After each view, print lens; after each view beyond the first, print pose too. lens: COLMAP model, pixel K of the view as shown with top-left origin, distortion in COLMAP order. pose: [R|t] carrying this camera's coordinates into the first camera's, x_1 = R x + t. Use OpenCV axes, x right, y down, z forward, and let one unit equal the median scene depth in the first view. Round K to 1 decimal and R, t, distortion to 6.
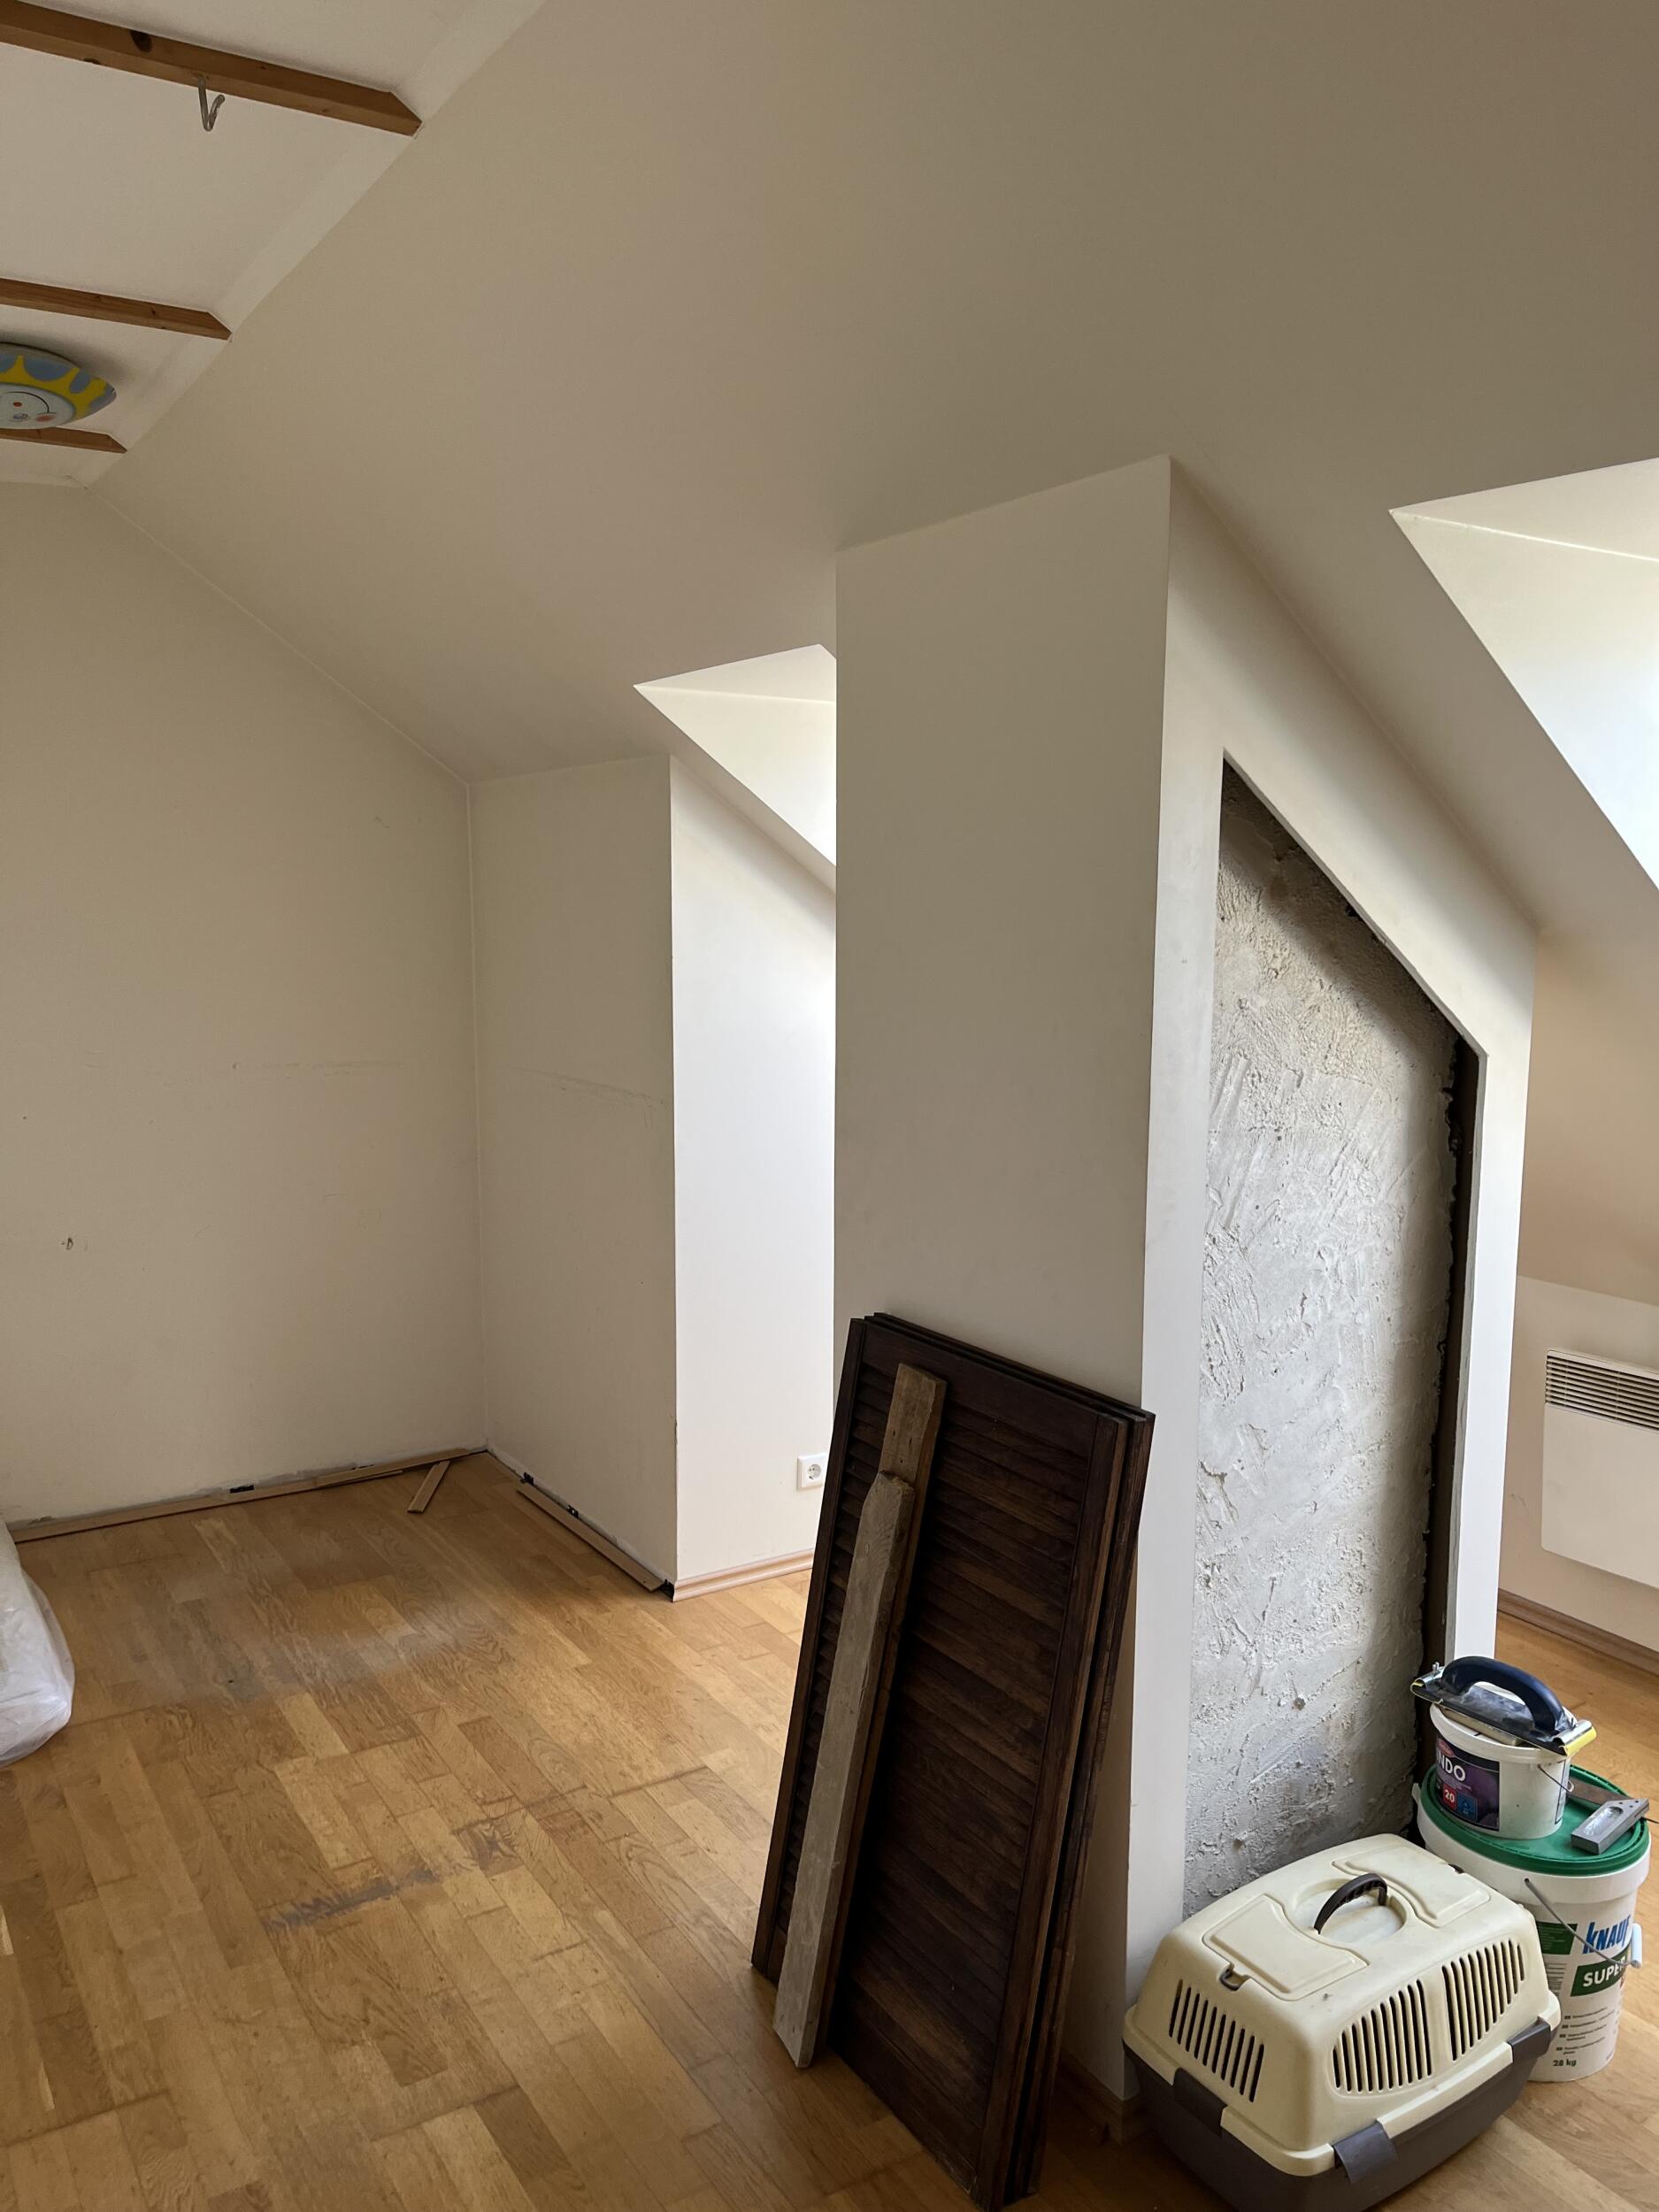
lens RADIAL K [[1677.7, 0, 847.1], [0, 1677.7, 1111.7], [0, 0, 1]] dist [0.037593, -0.027372]
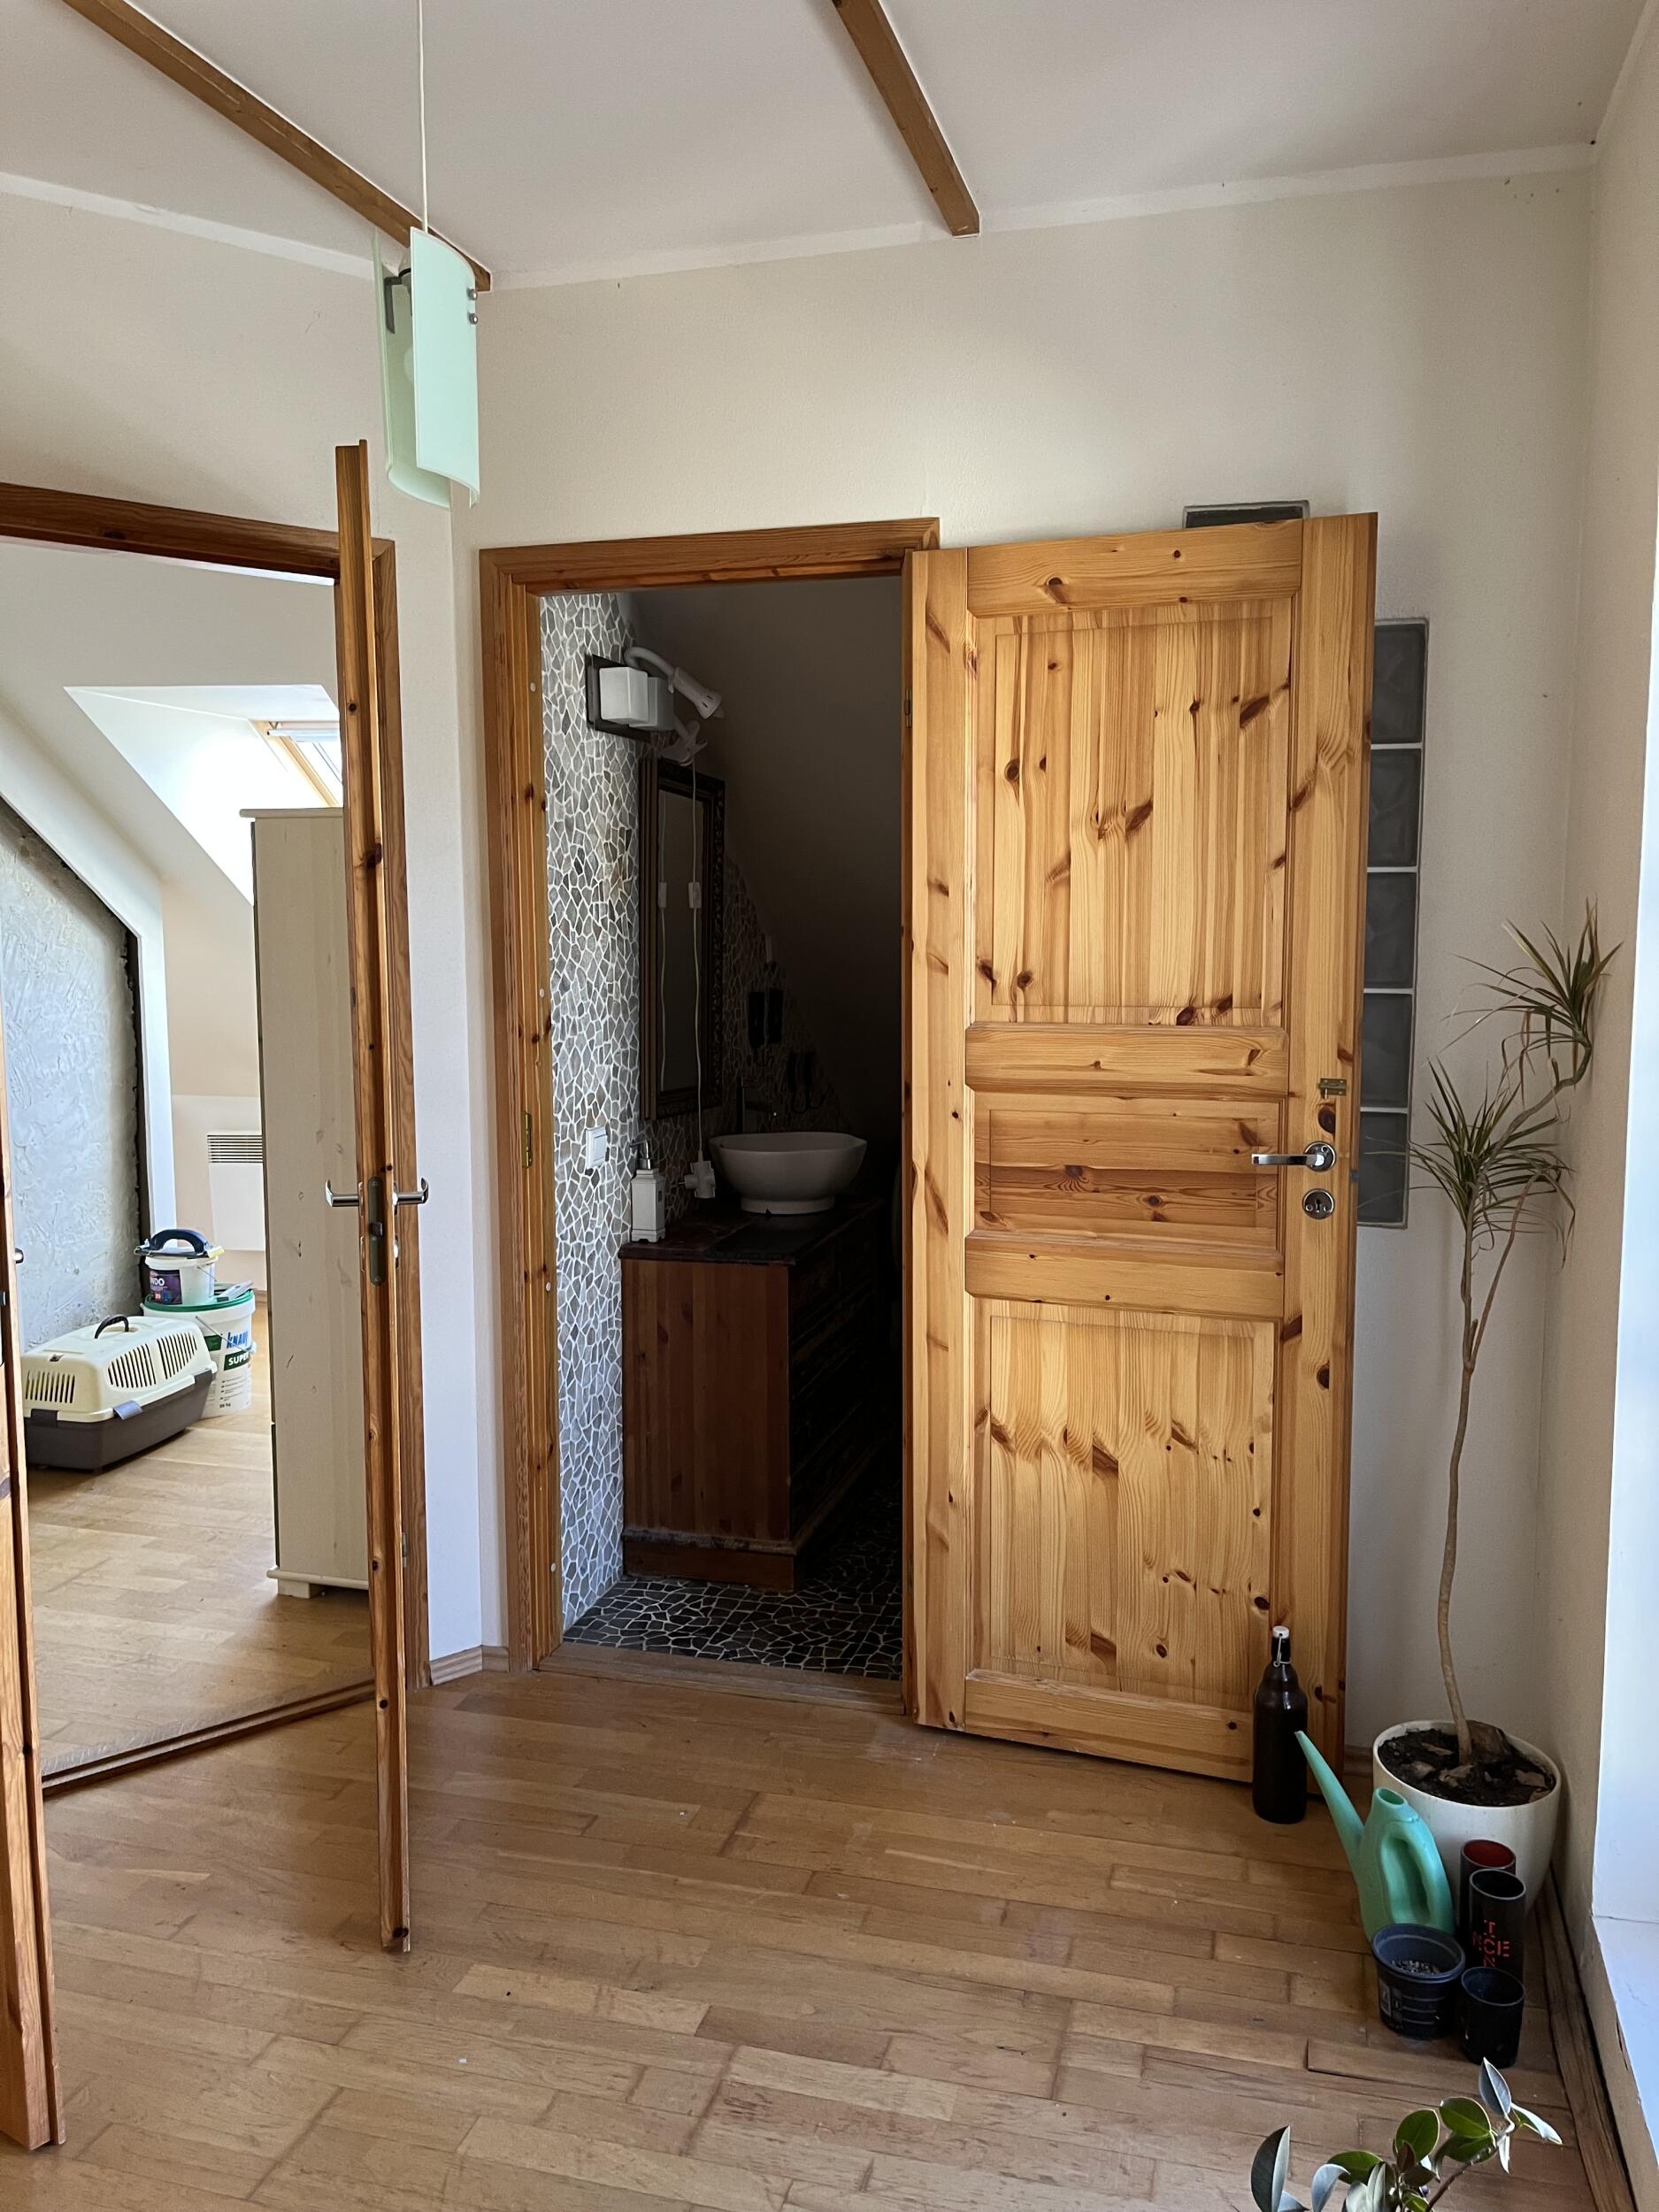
lens RADIAL K [[1677.7, 0, 849.1], [0, 1677.7, 1088.4], [0, 0, 1]] dist [0.037593, -0.027372]
pose [[0.742948, -0.083030, 0.664179, -0.364276], [0.094817, 0.995325, 0.018365, 0.198380], [-0.662599, 0.049331, 0.747348, -1.110164]]
